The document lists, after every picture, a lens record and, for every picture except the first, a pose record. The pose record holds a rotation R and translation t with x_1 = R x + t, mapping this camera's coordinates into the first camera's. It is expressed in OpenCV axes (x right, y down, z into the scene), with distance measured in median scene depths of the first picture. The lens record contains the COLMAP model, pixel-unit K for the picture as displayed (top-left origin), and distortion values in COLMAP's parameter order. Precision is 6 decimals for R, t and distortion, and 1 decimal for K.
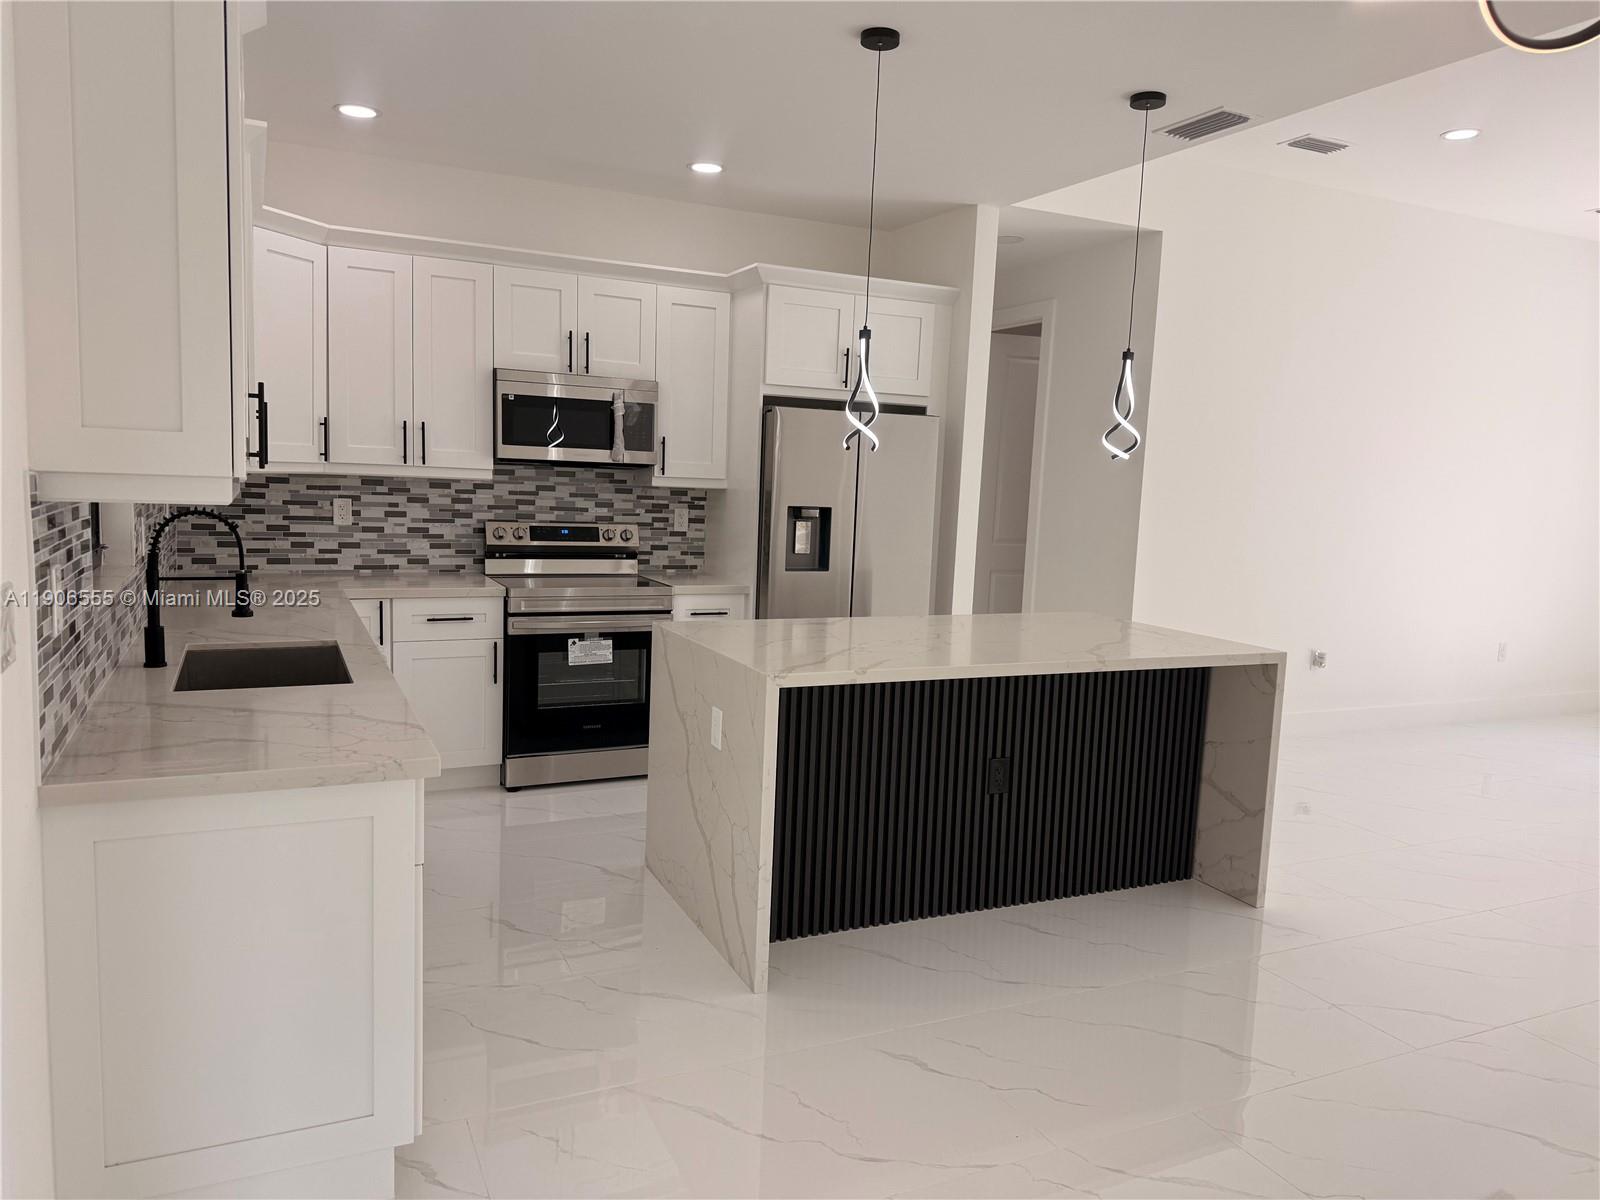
lens RADIAL K [[1101.2, 0, 803.4], [0, 1101.2, 608.0], [0, 0, 1]] dist [0.093015, -0.159202]
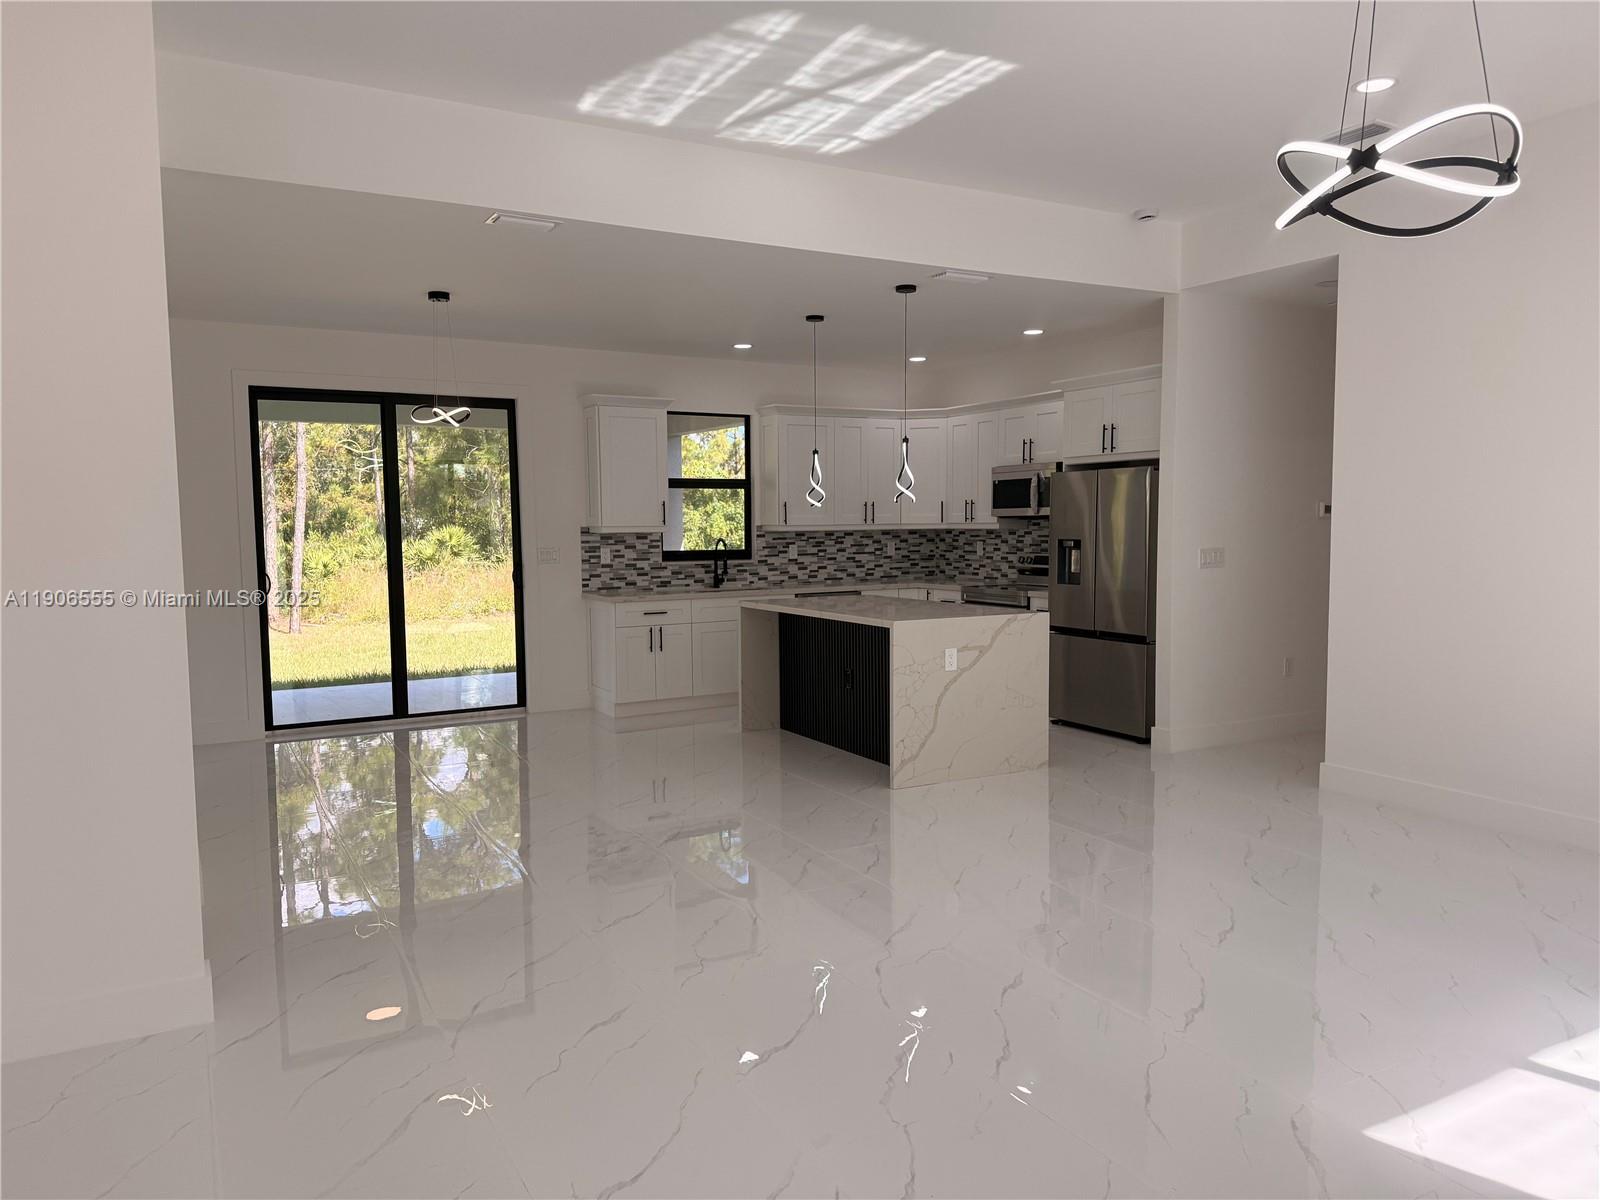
lens RADIAL K [[1100.5, 0, 796.4], [0, 1100.5, 615.0], [0, 0, 1]] dist [0.078767, -0.073848]
pose [[0.061983, 0.044810, -0.997071, 1.454350], [-0.109964, 0.993217, 0.037801, -0.009444], [0.992001, 0.107299, 0.066490, 0.569000]]
